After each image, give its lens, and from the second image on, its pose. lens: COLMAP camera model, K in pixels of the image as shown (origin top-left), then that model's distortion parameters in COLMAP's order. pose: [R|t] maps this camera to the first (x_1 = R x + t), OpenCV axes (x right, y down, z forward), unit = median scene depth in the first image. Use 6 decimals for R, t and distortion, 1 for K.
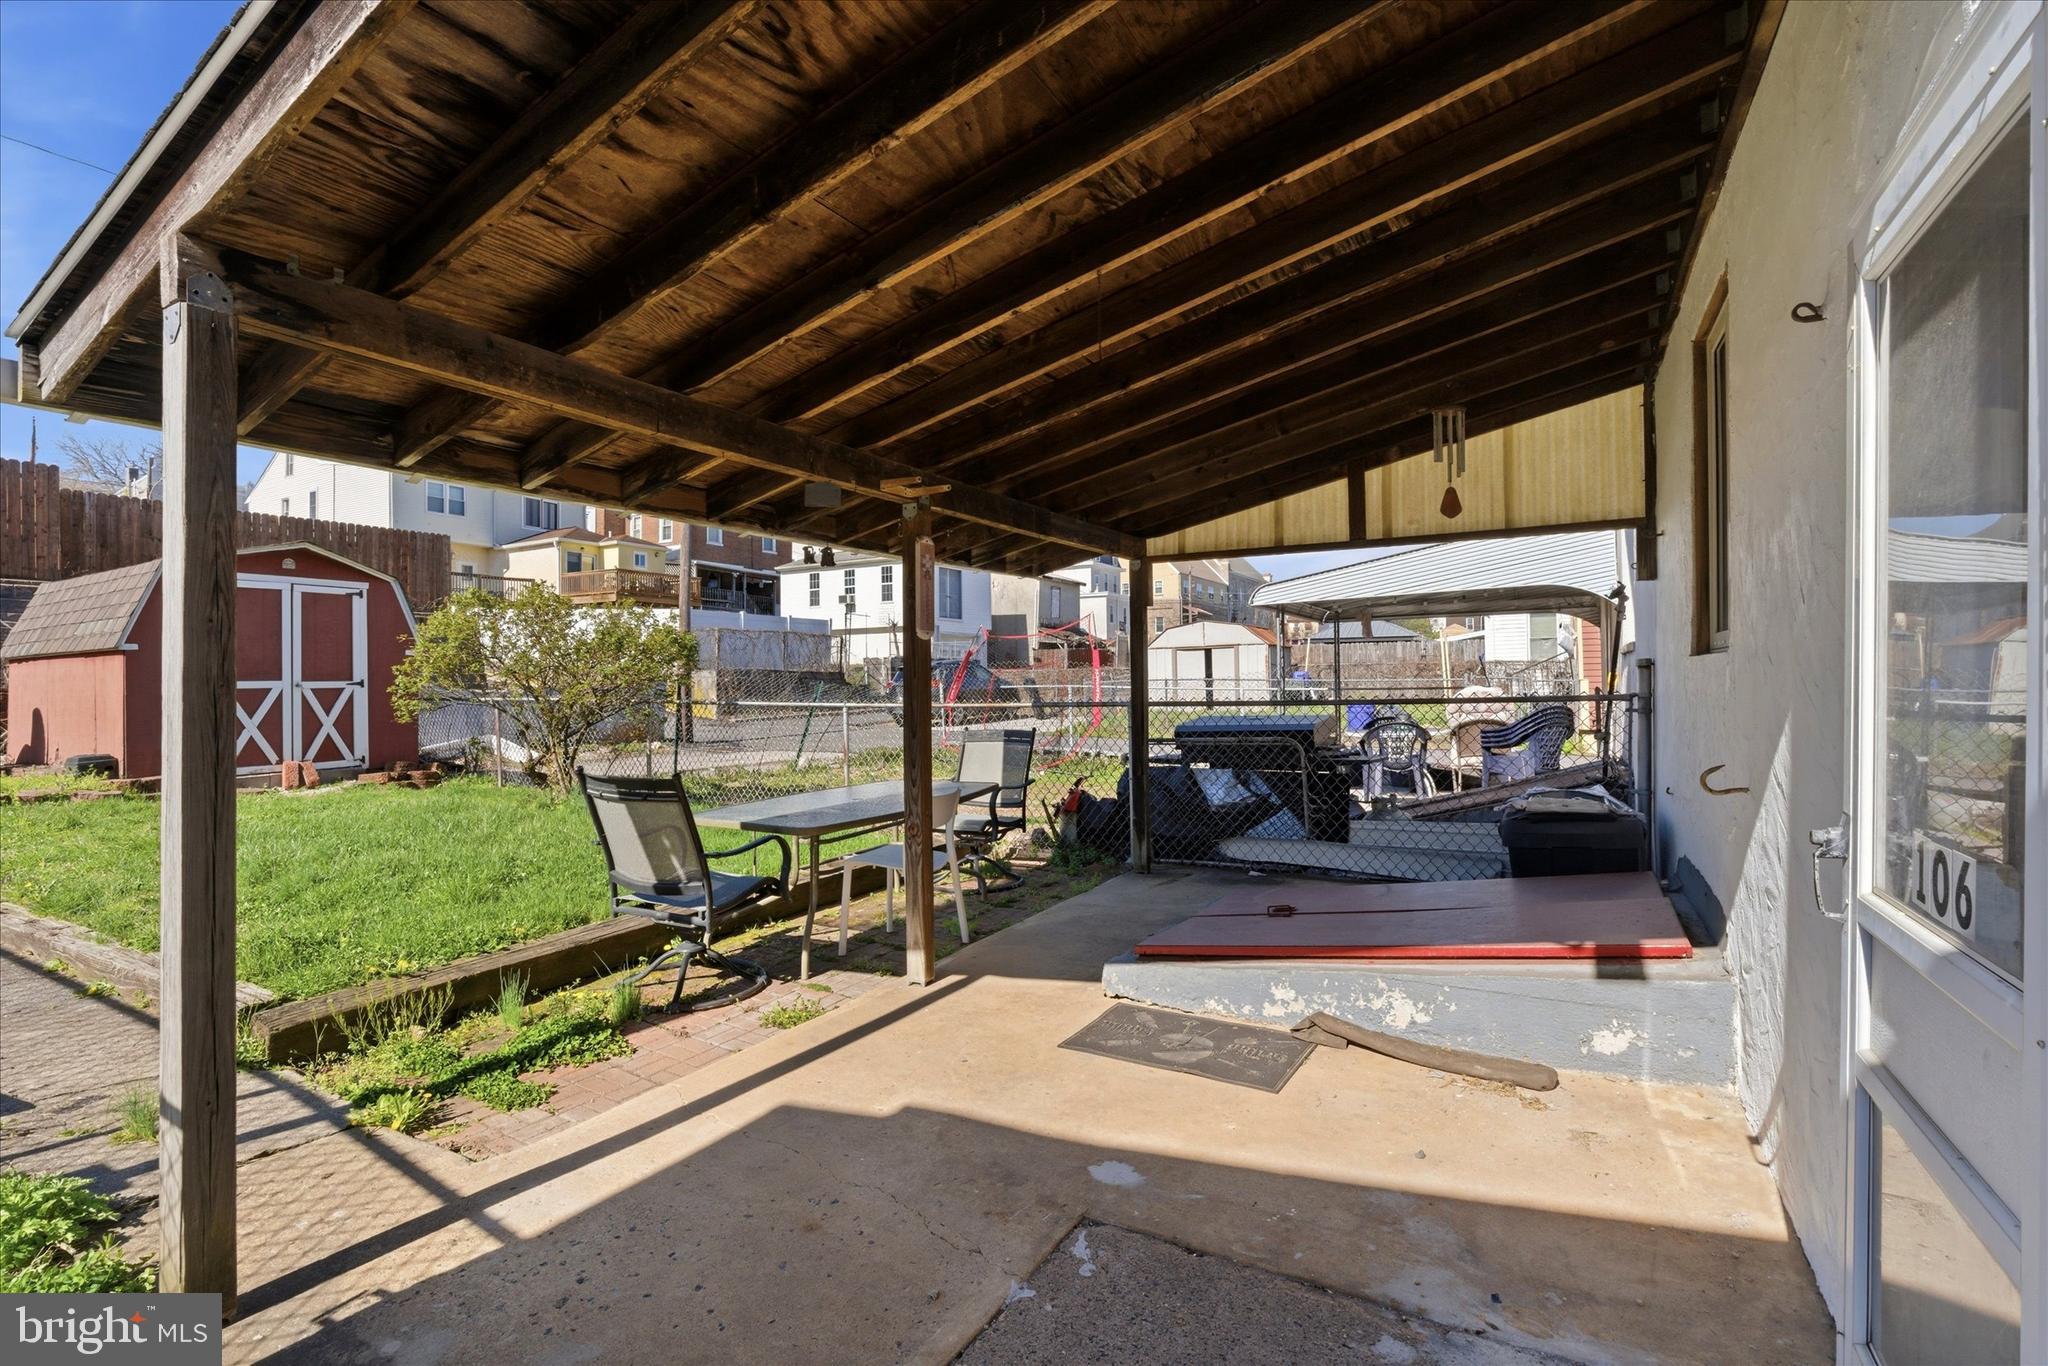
lens RADIAL K [[935.4, 0, 1030.1], [0, 935.4, 680.6], [0, 0, 1]] dist [0.001251, 0.000344]
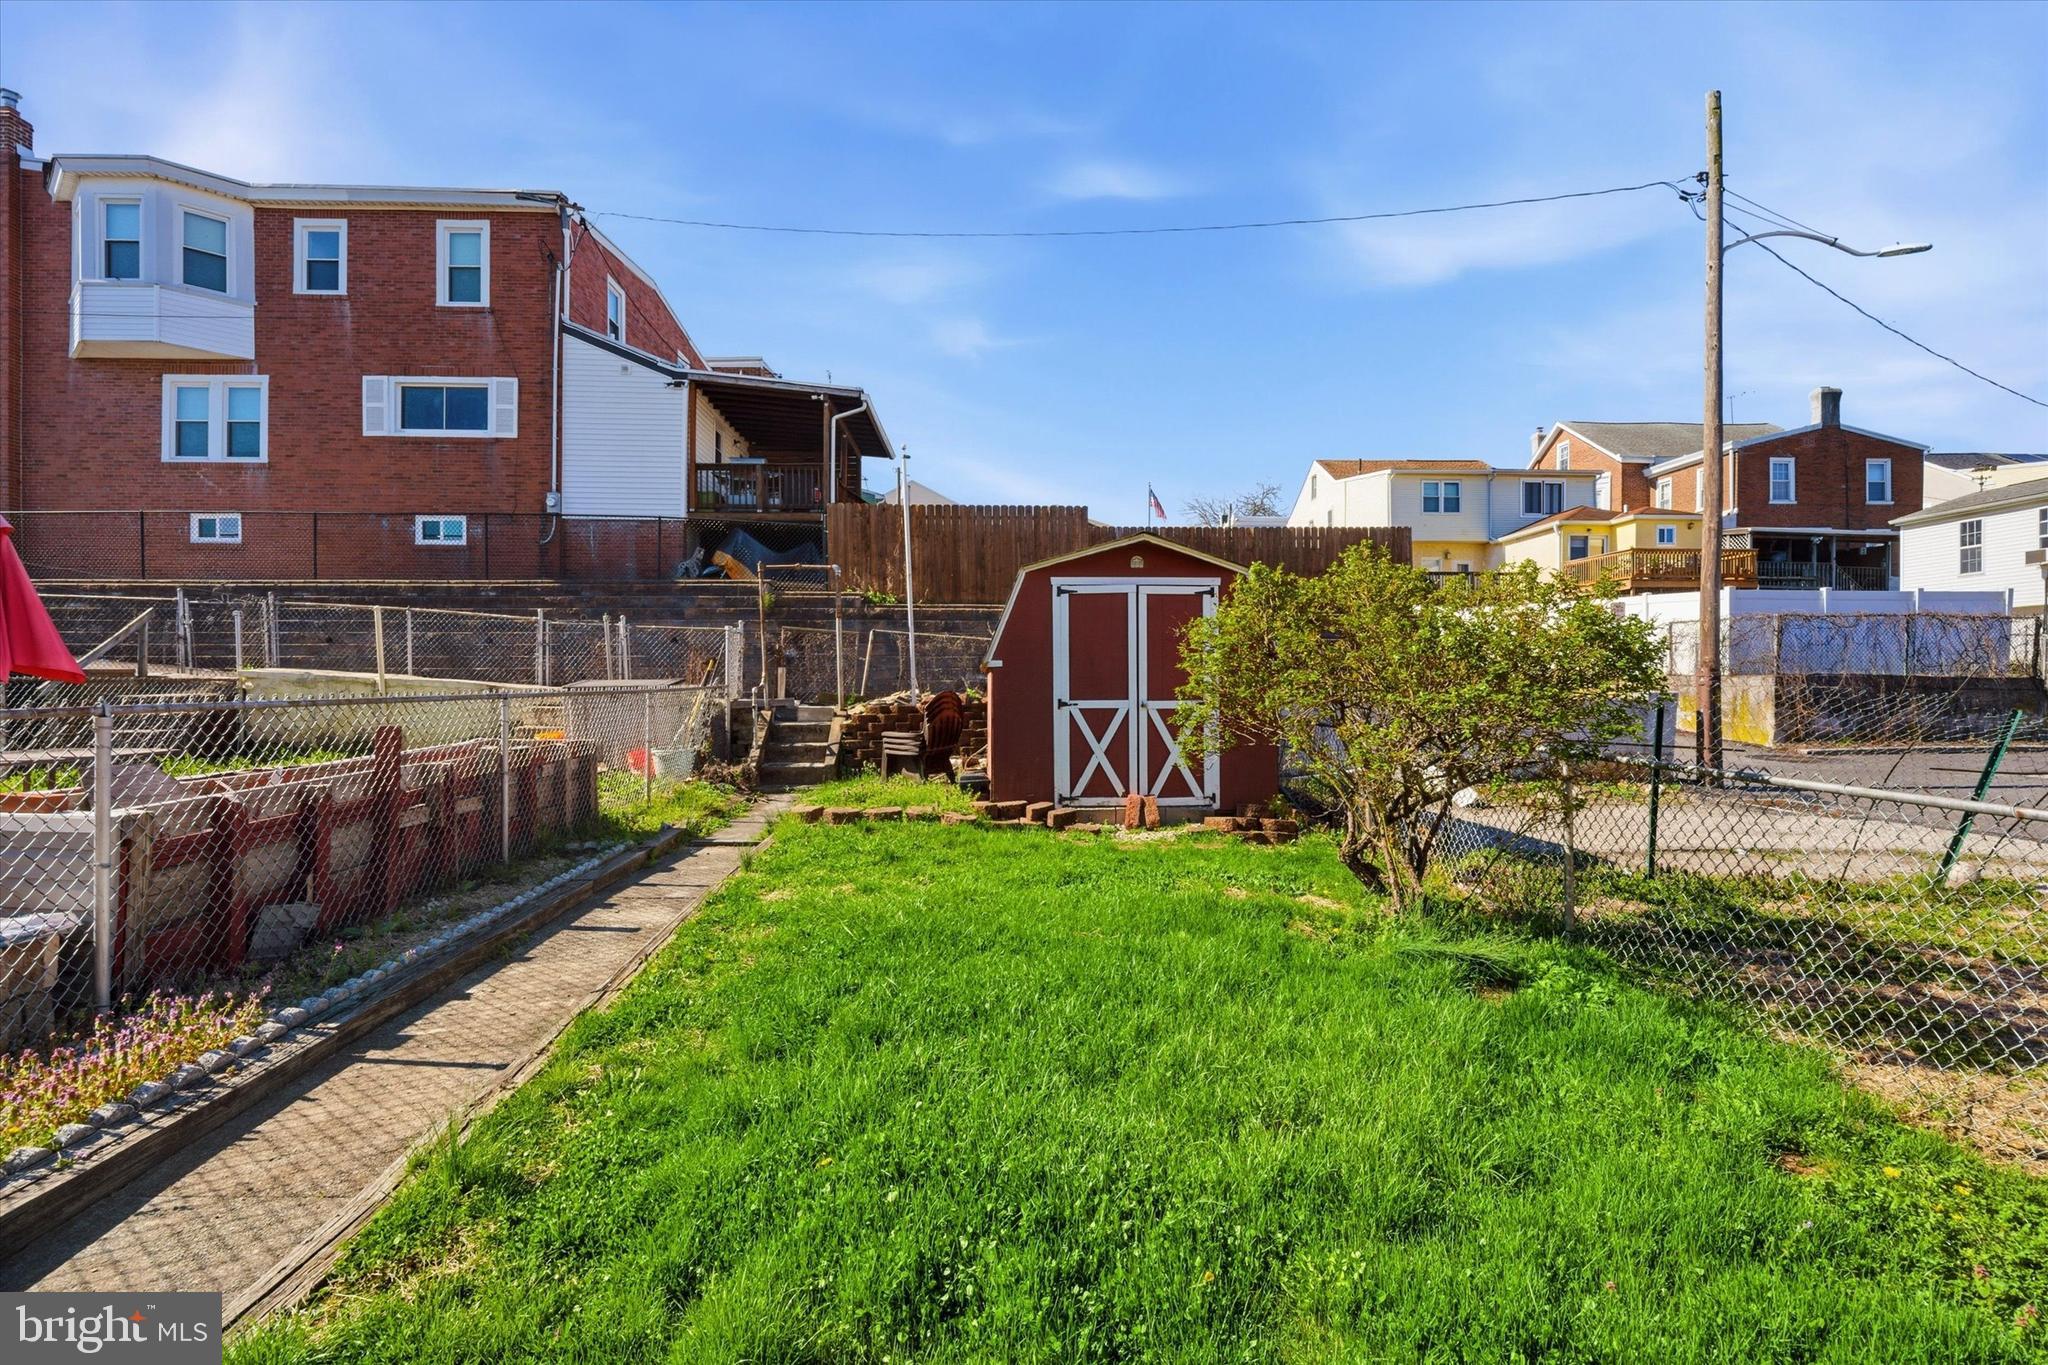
lens RADIAL K [[935.4, 0, 1029.6], [0, 935.4, 677.6], [0, 0, 1]] dist [0.001251, 0.000344]
pose [[0.532089, 0.000453, -0.846688, -0.046335], [-0.003788, 0.999991, -0.001845, -0.006694], [0.846680, 0.004189, 0.532086, 0.174910]]
